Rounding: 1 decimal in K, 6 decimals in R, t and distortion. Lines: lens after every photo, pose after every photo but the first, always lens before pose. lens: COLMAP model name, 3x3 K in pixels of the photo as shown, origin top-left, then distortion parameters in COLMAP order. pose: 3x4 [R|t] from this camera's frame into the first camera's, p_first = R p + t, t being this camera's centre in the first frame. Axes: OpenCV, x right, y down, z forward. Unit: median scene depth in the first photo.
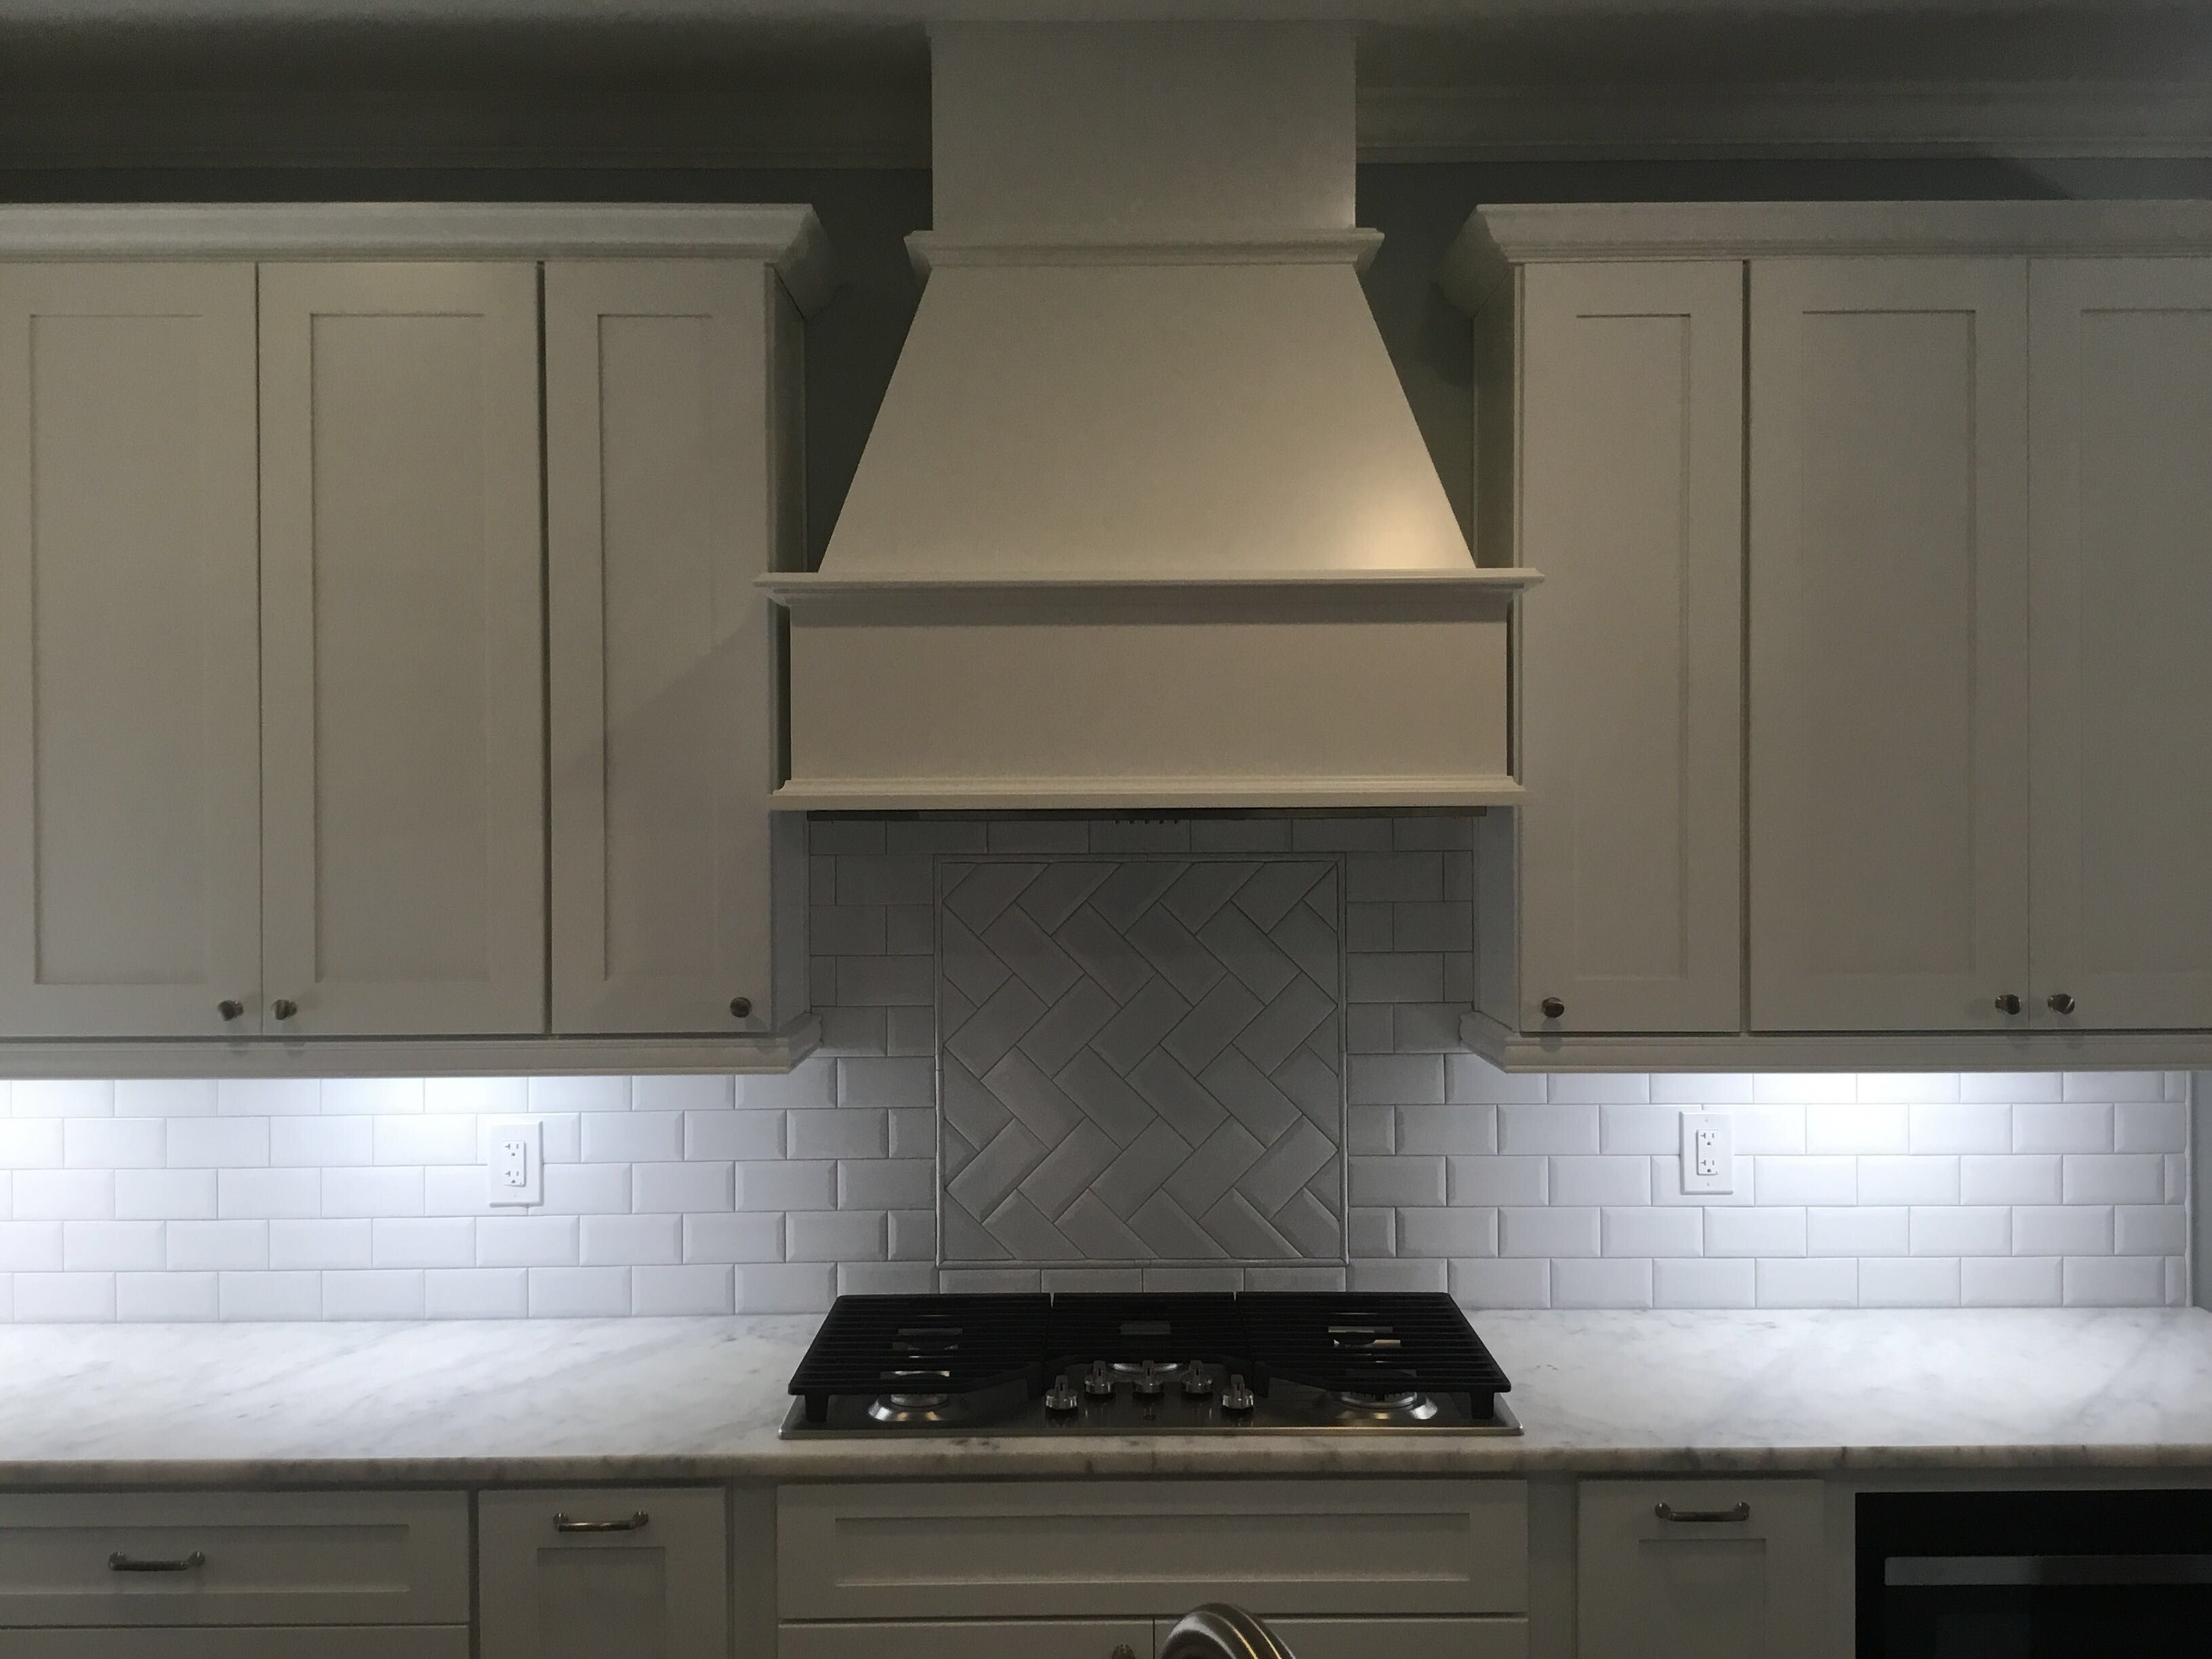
lens RADIAL K [[2029.4, 0, 1106.0], [0, 2029.4, 829.5], [0, 0, 1]] dist [0.014353, -0.004464]
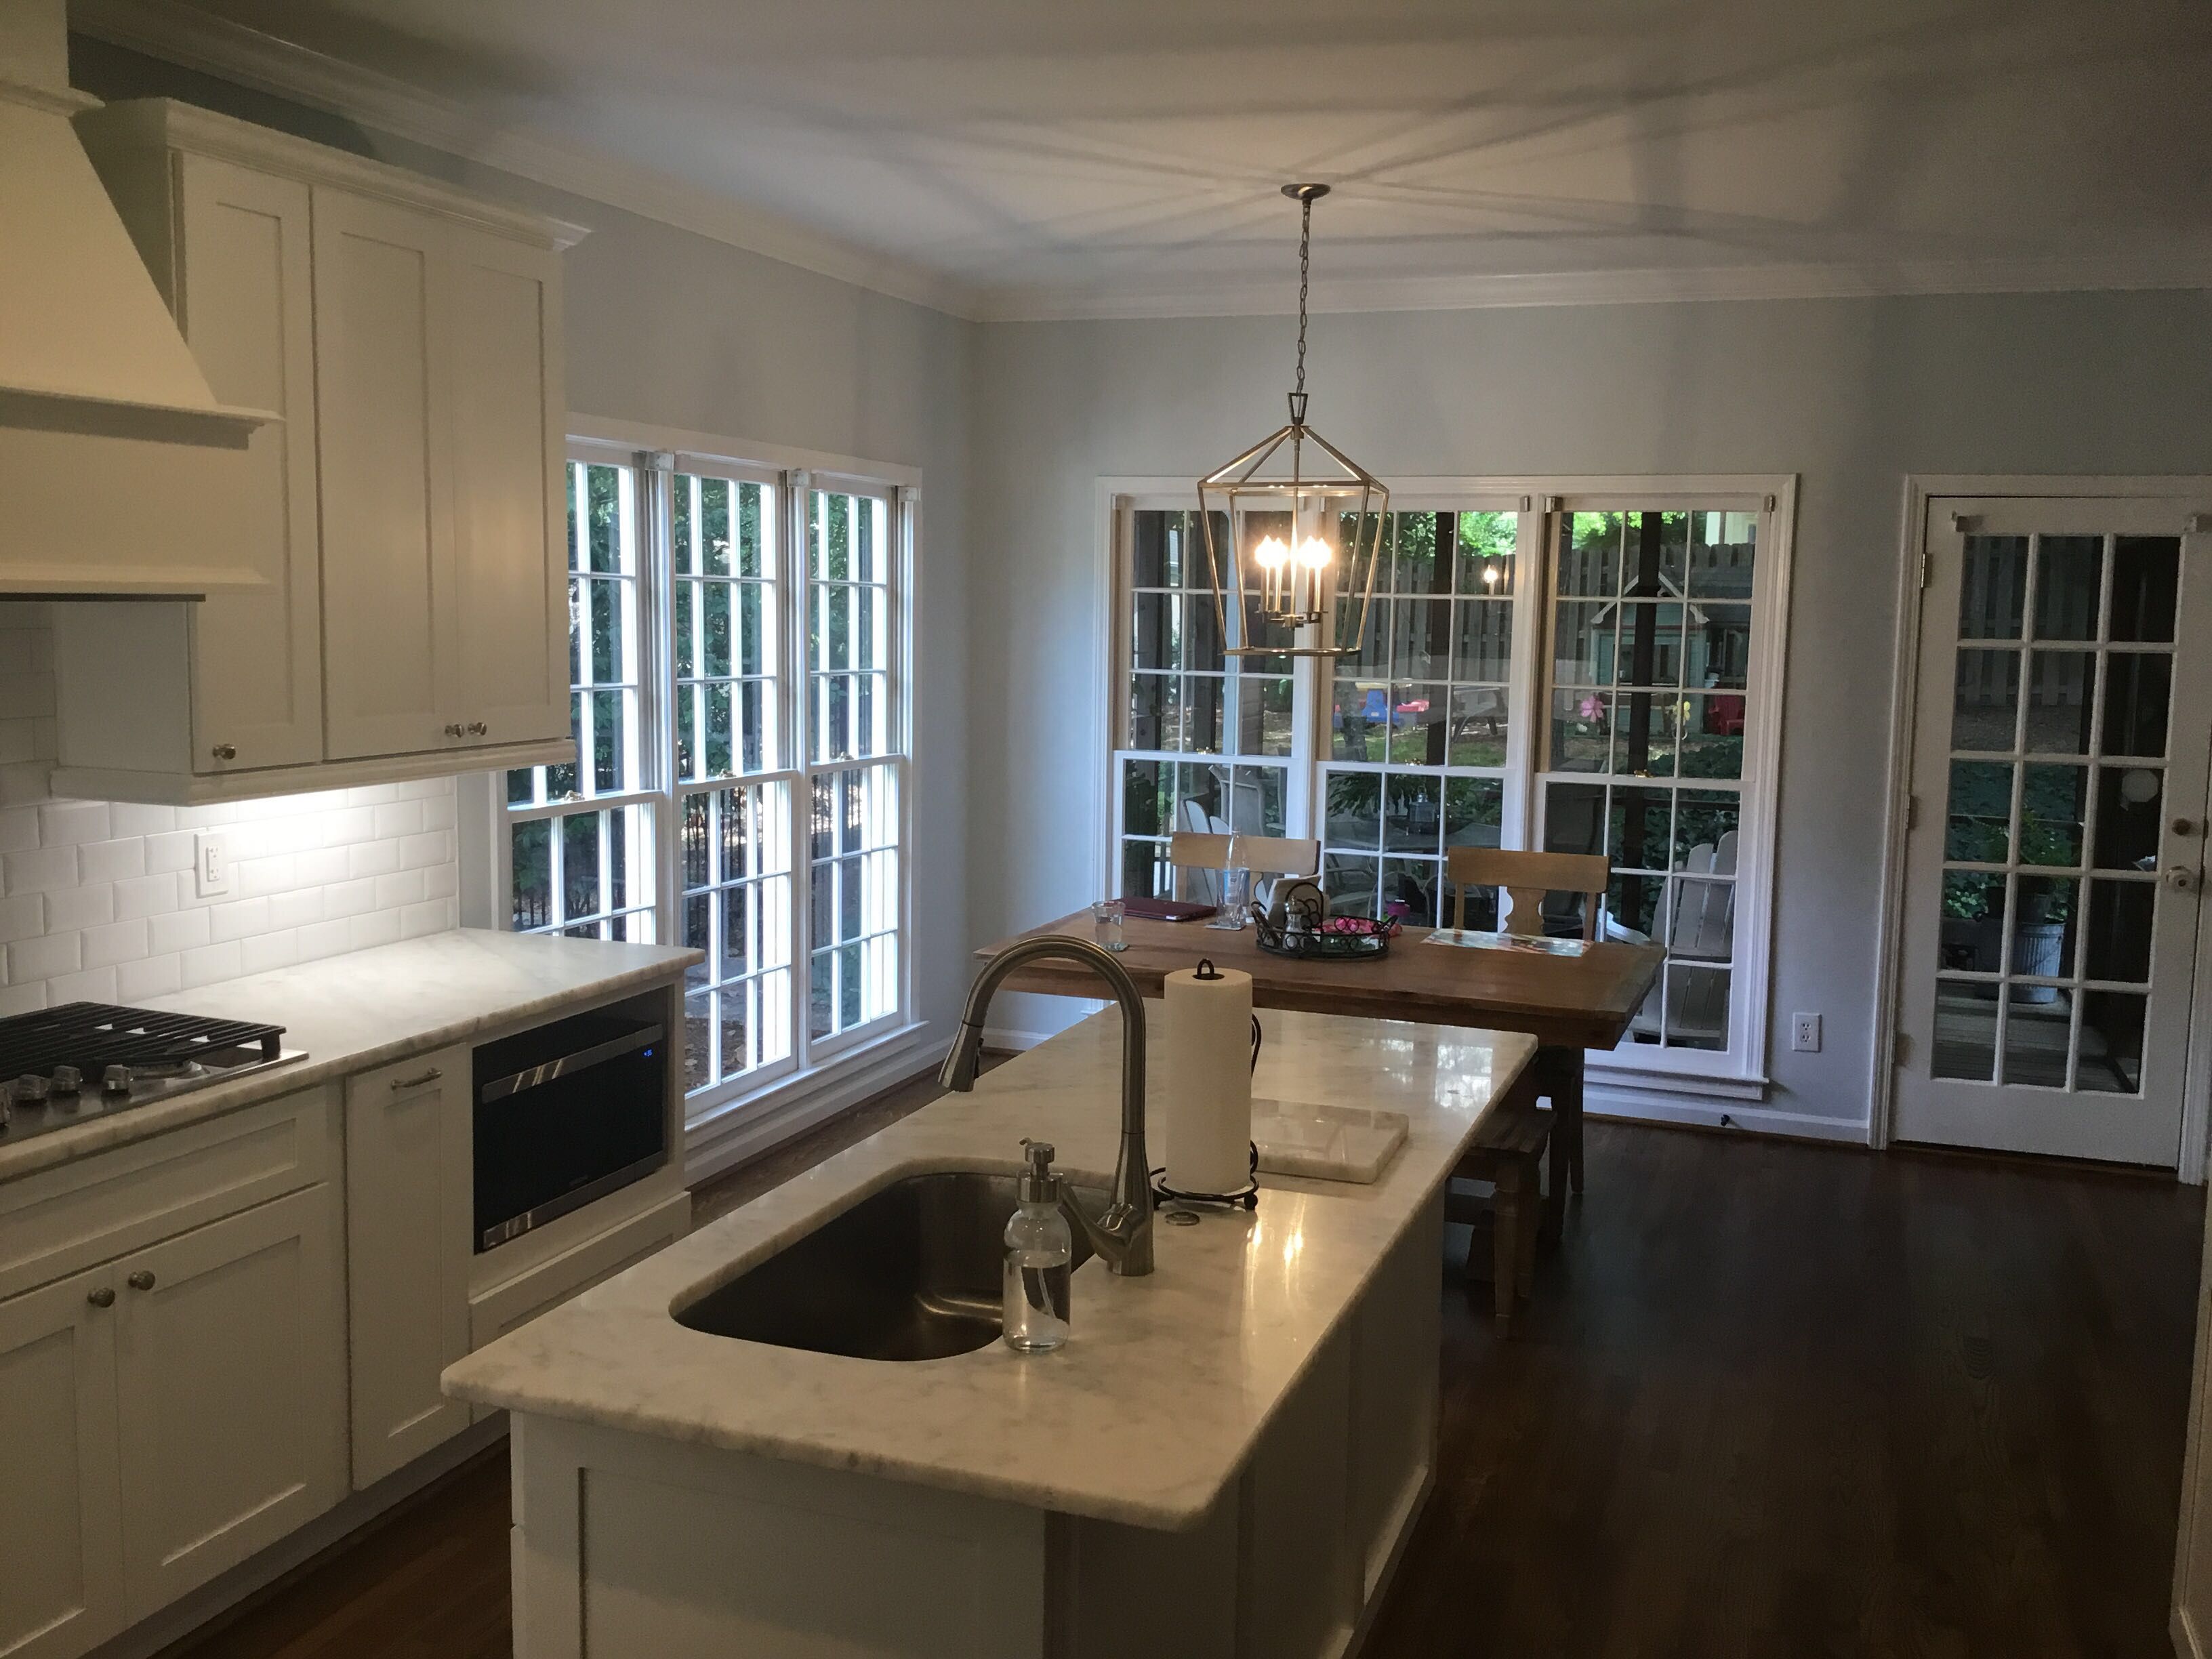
lens RADIAL K [[2029.4, 0, 1106.0], [0, 2029.4, 829.5], [0, 0, 1]] dist [0.014353, -0.004464]
pose [[0.351489, -0.094396, 0.931421, -0.794009], [-0.006293, 0.994643, 0.103178, 0.000464], [-0.936171, -0.042127, 0.349012, 0.022153]]
